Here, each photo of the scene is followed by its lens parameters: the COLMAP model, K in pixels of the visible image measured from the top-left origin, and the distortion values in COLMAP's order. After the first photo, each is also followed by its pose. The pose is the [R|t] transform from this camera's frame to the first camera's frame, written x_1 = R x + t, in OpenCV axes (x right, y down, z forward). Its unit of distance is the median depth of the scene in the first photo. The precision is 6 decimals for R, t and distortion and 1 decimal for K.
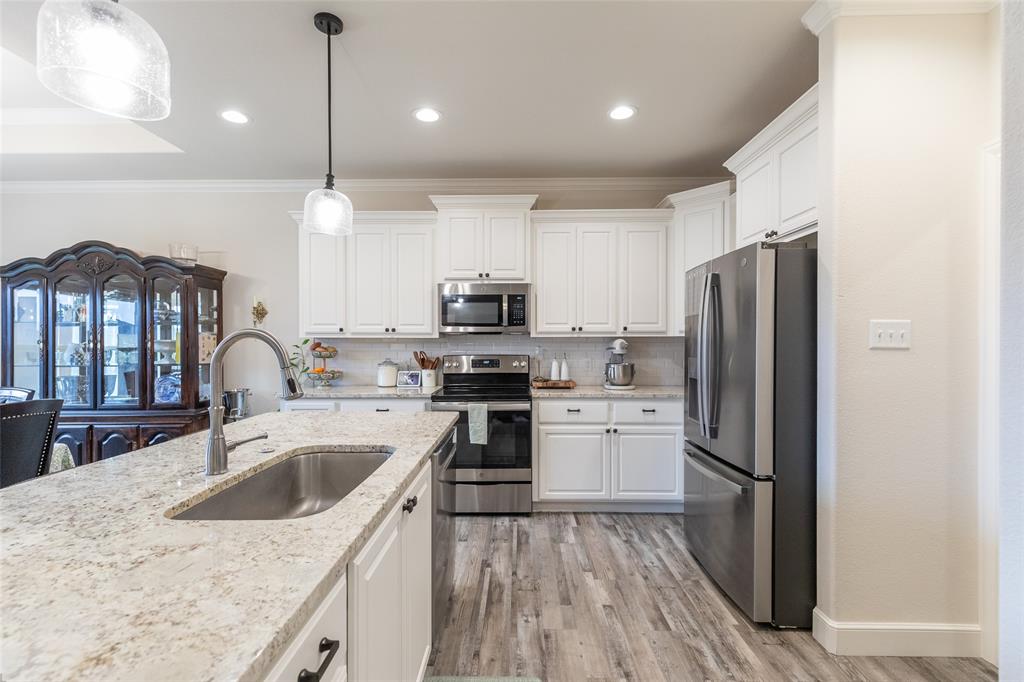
lens RADIAL K [[461.5, 0, 512.6], [0, 461.5, 345.5], [0, 0, 1]] dist [0.010407, -0.000045]
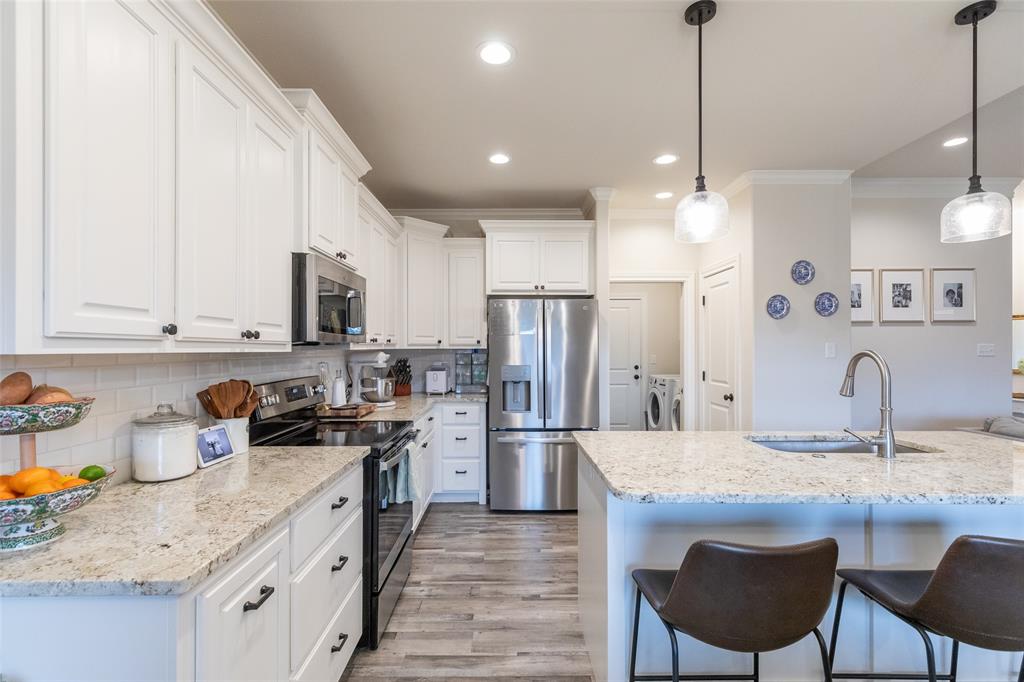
lens RADIAL K [[463.6, 0, 507.0], [0, 463.6, 344.2], [0, 0, 1]] dist [0.007118, -0.000601]
pose [[-0.017942, 0.008883, 0.999800, -0.724696], [0.009297, 0.999919, -0.008717, -0.018975], [-0.999796, 0.009139, -0.018023, 0.779893]]
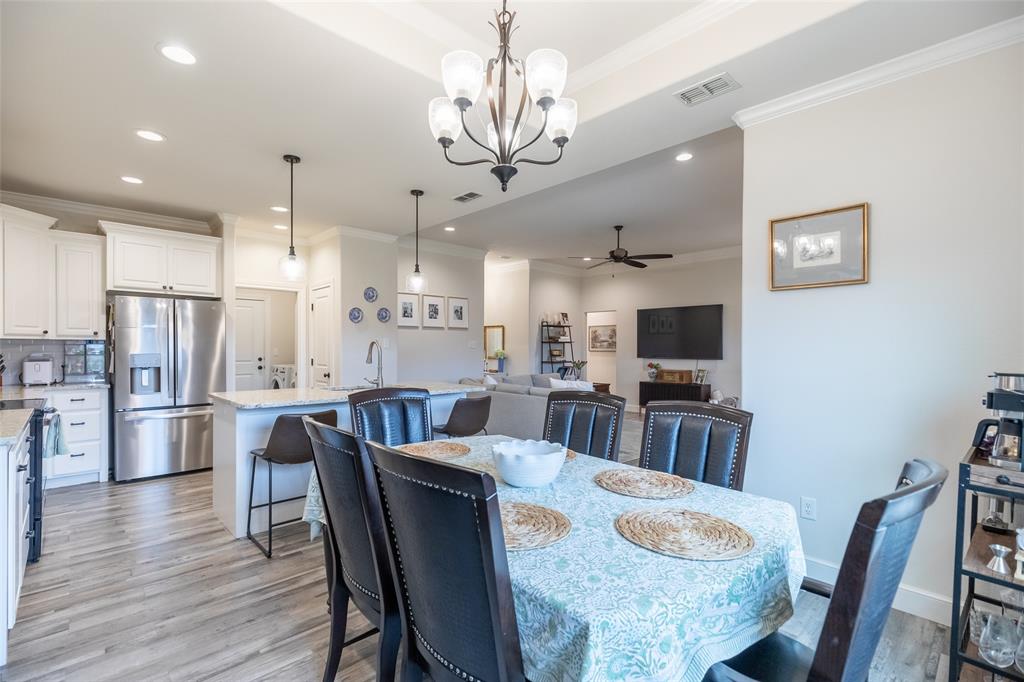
lens RADIAL K [[466.2, 0, 507.8], [0, 466.2, 349.9], [0, 0, 1]] dist [-0.000802, 0.000431]
pose [[-0.696912, -0.006251, 0.717129, -1.215255], [0.002842, 0.999930, 0.011478, -0.002523], [-0.717151, 0.010037, -0.696846, 0.907975]]
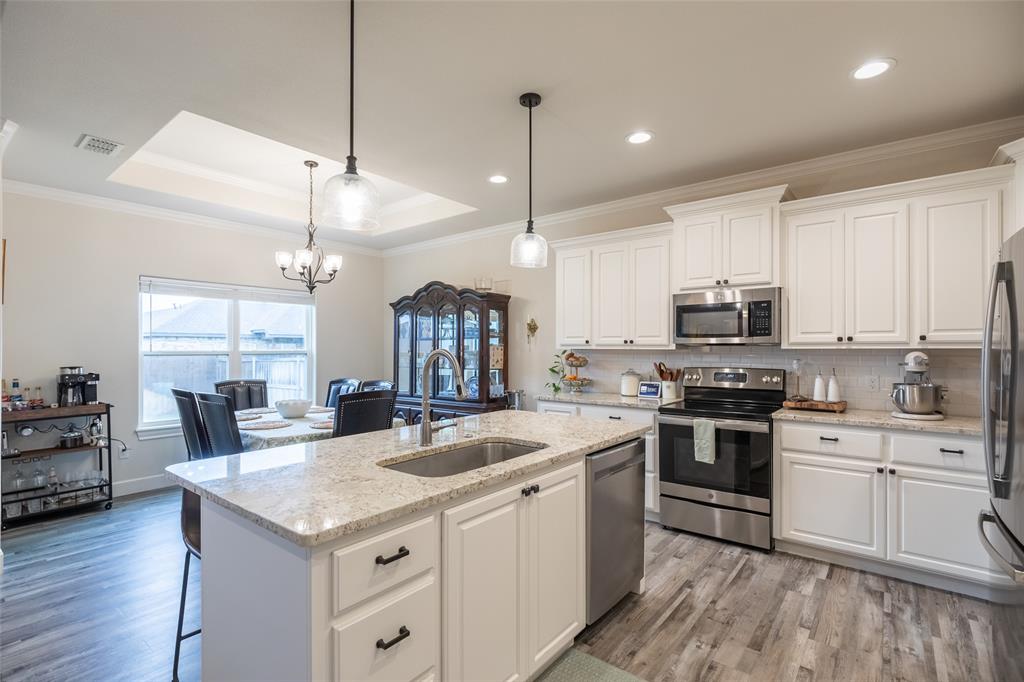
lens RADIAL K [[480.4, 0, 511.2], [0, 480.4, 346.7], [0, 0, 1]] dist [-0.000725, -0.000201]
pose [[0.789263, -0.000192, -0.614055, 0.196744], [-0.005946, 0.999951, -0.007956, -0.012300], [0.614026, 0.009931, 0.789223, -0.022022]]
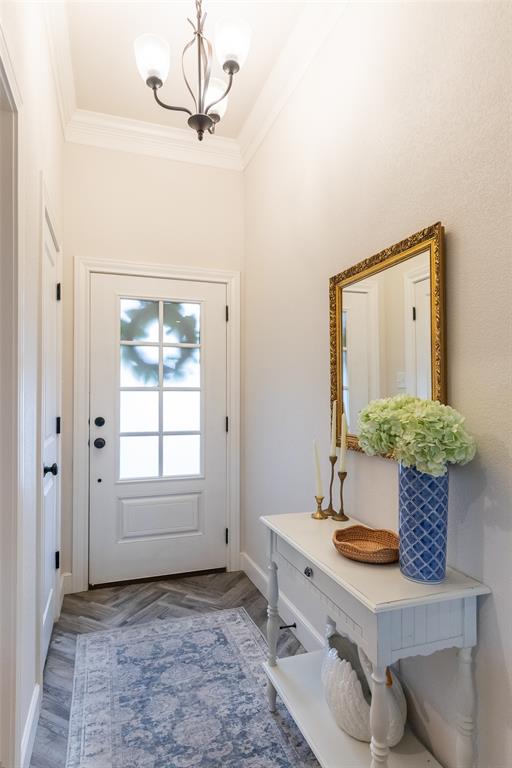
lens RADIAL K [[414.7, 0, 240.7], [0, 414.7, 383.5], [0, 0, 1]] dist [0.002704, -0.000423]
pose [[-0.315877, 0.028243, 0.948380, 0.443557], [0.012624, 0.999593, -0.025564, 0.020150], [-0.948716, 0.003897, -0.316106, -0.665880]]
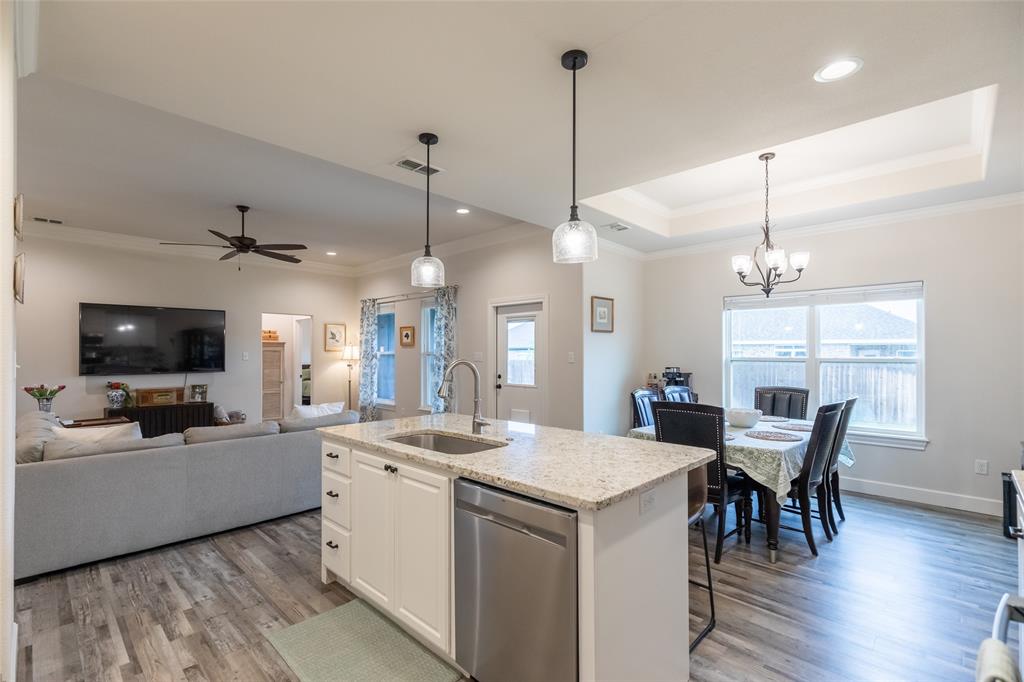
lens RADIAL K [[459.8, 0, 510.2], [0, 459.8, 348.9], [0, 0, 1]] dist [0.009803, -0.000307]
pose [[-0.687153, -0.004115, -0.726501, 0.246631], [-0.004420, 0.999989, -0.001484, -0.028667], [0.726499, 0.002192, -0.687164, 0.890277]]
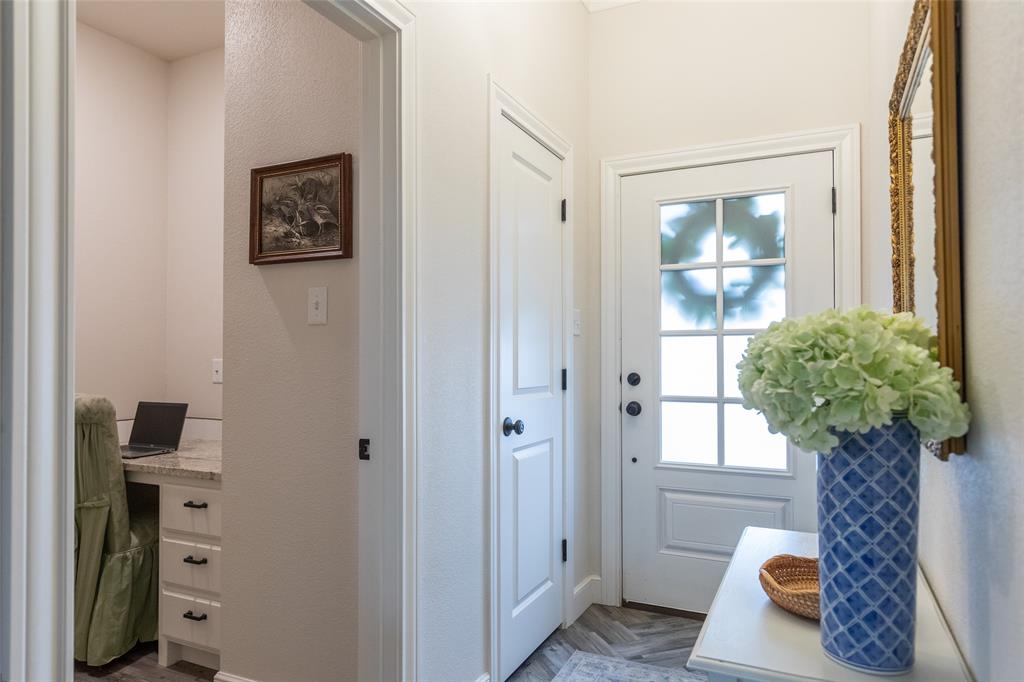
lens RADIAL K [[635.4, 0, 533.9], [0, 635.4, 339.3], [0, 0, 1]] dist [0.000254, 0.000960]
pose [[0.409039, 0.029743, 0.912032, 0.421992], [0.011657, 0.999217, -0.037814, 0.043446], [-0.912442, 0.026099, 0.408372, -0.875399]]
